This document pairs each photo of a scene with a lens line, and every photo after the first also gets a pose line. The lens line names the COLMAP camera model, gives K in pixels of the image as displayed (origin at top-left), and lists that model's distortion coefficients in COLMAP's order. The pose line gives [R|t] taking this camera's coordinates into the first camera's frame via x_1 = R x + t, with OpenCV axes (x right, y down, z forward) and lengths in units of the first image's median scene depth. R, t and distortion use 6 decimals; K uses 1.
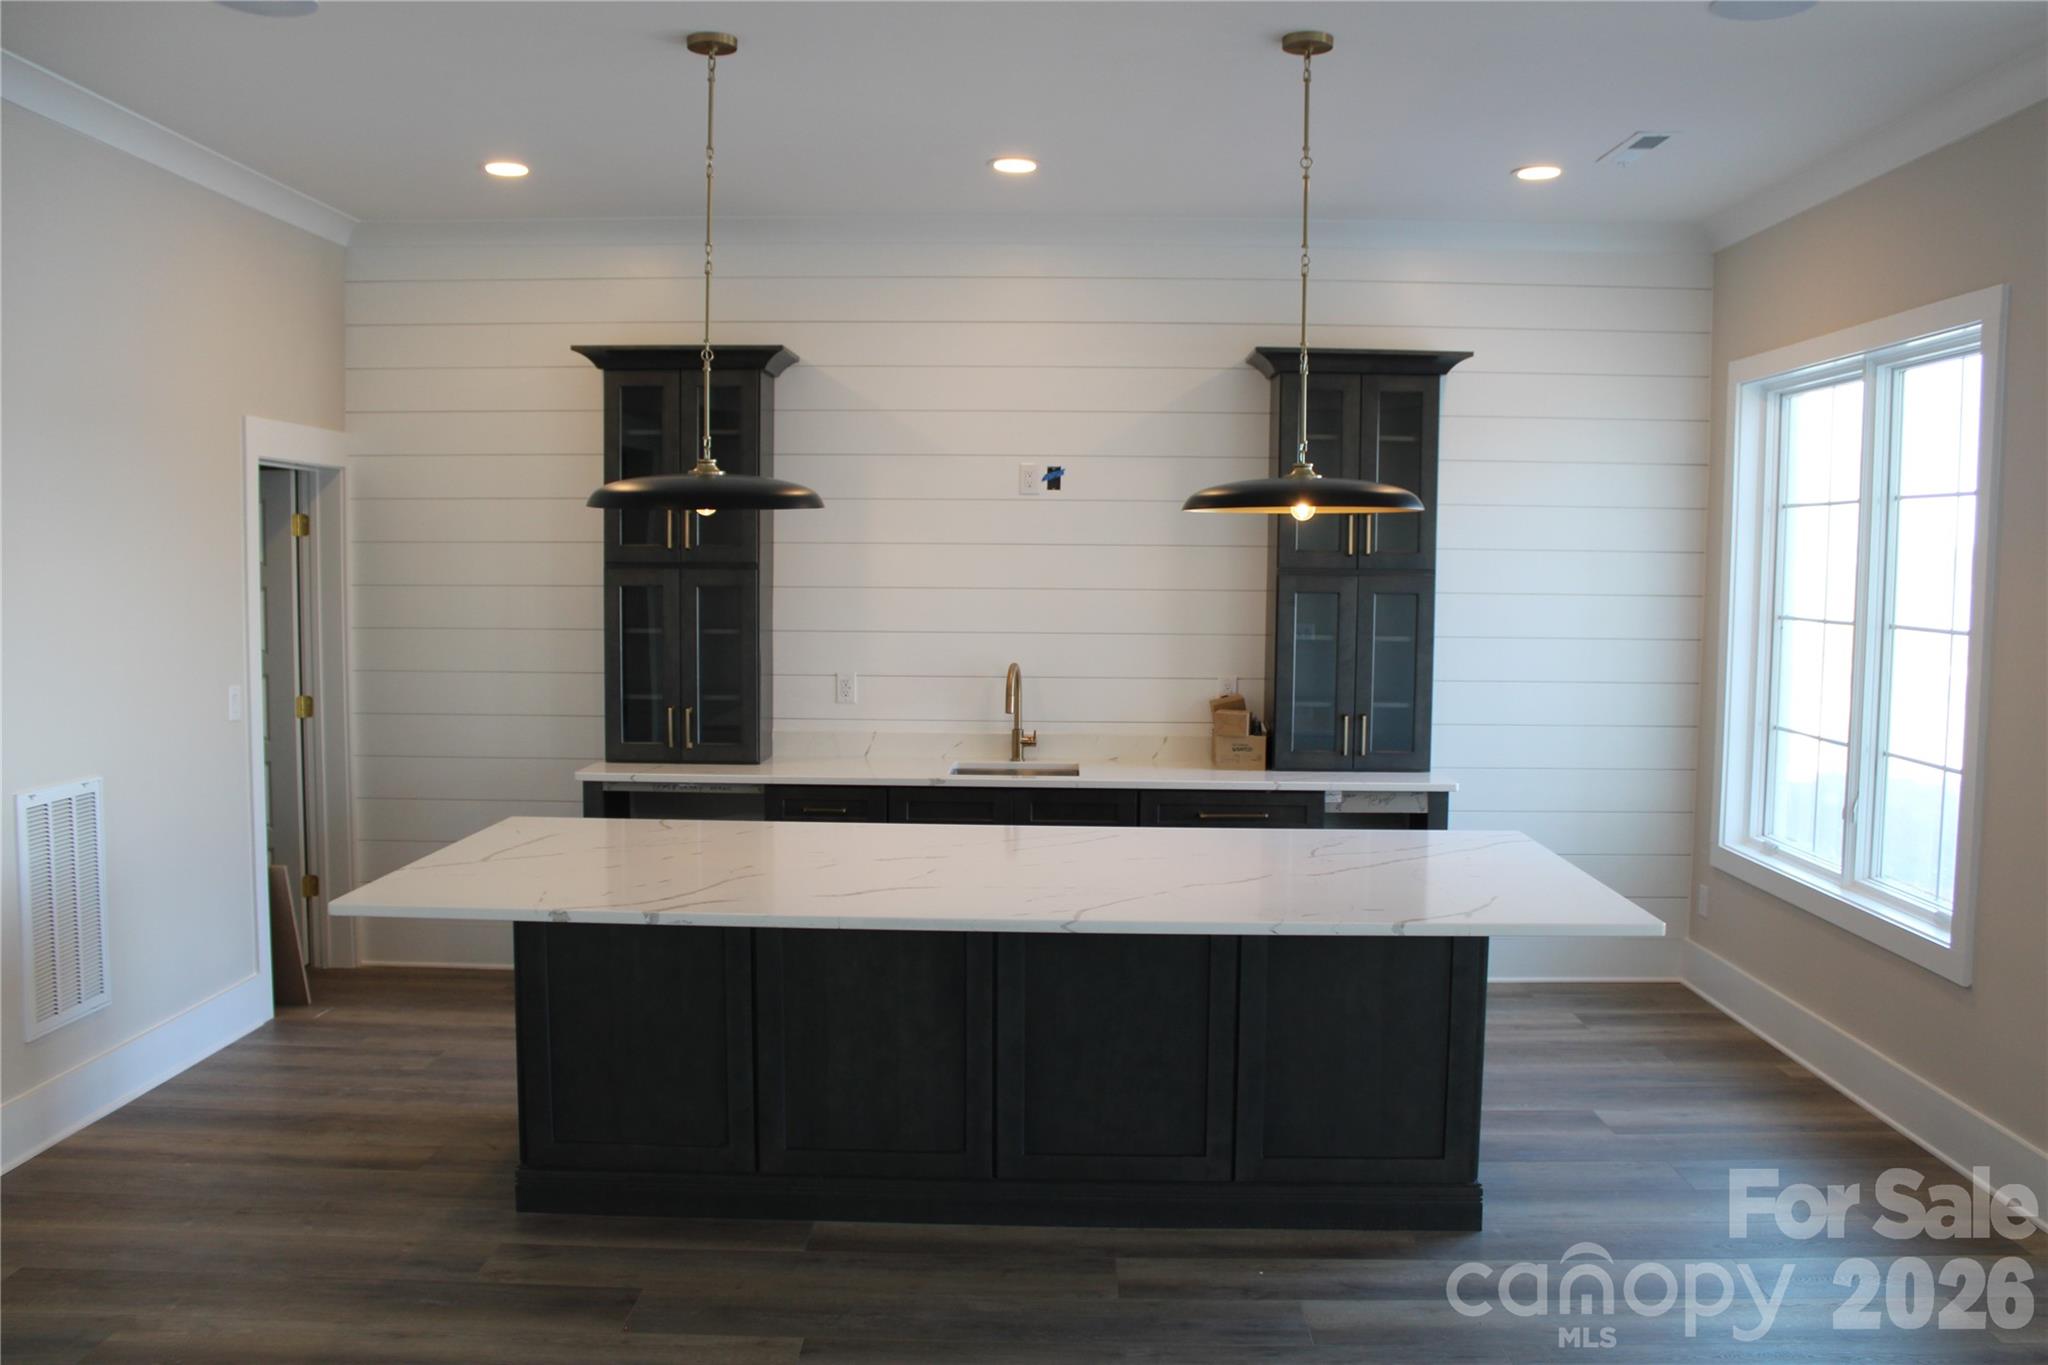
lens RADIAL K [[1684.6, 0, 1026.2], [0, 1684.6, 673.9], [0, 0, 1]] dist [-0.163391, 0.136077]
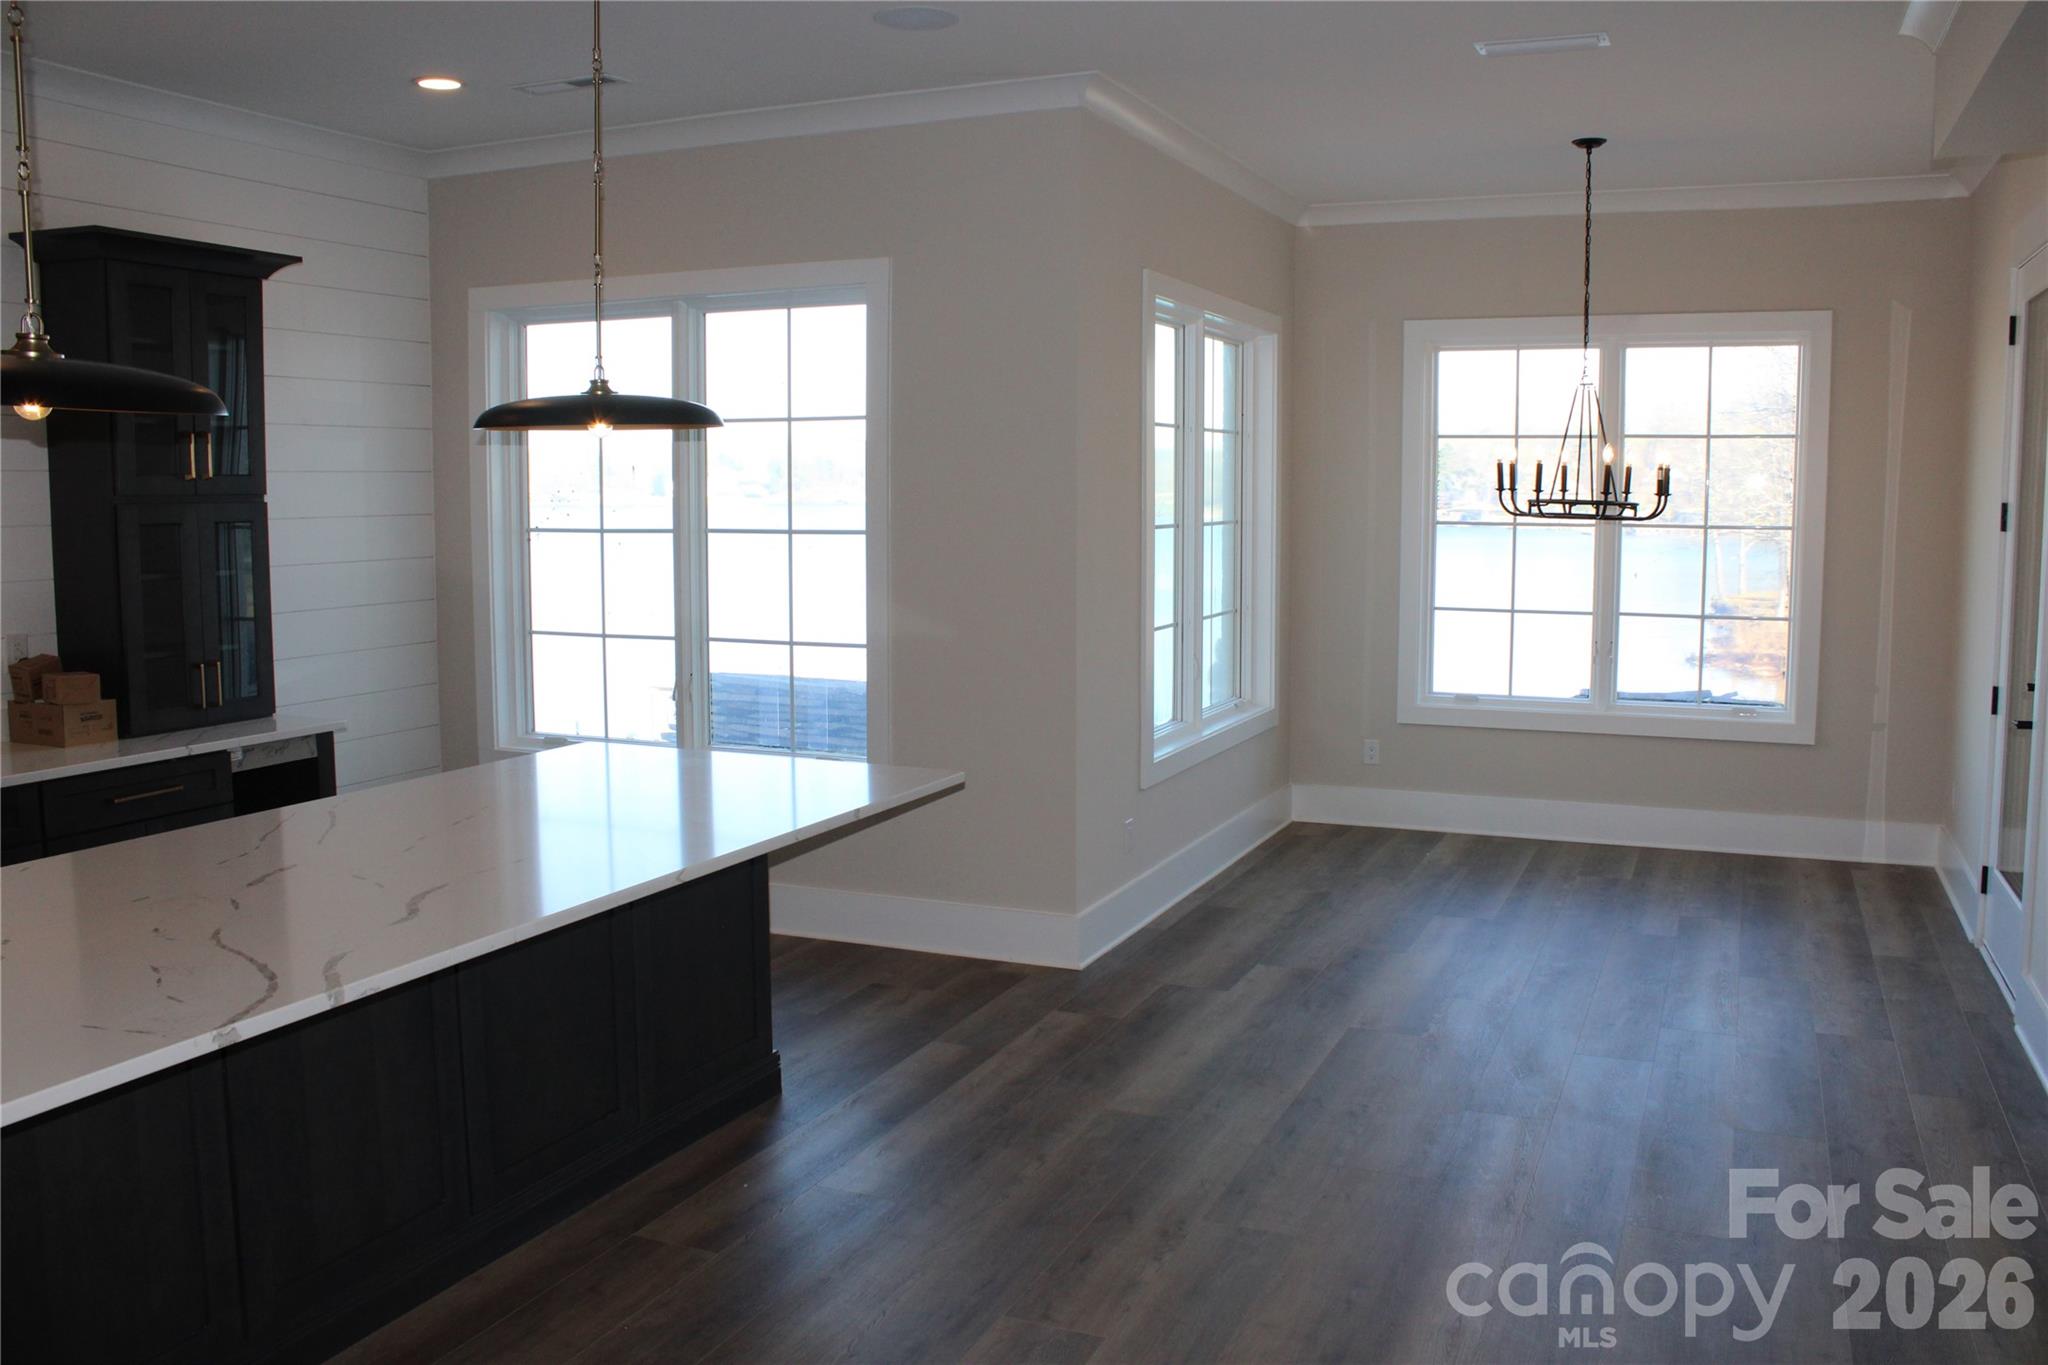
lens RADIAL K [[1684.6, 0, 1026.2], [0, 1684.6, 673.9], [0, 0, 1]] dist [-0.163391, 0.136077]
pose [[0.383468, -0.108701, 0.917135, -0.437955], [0.071621, 0.993559, 0.087813, -0.014061], [-0.920773, 0.032013, 0.388784, 0.283012]]
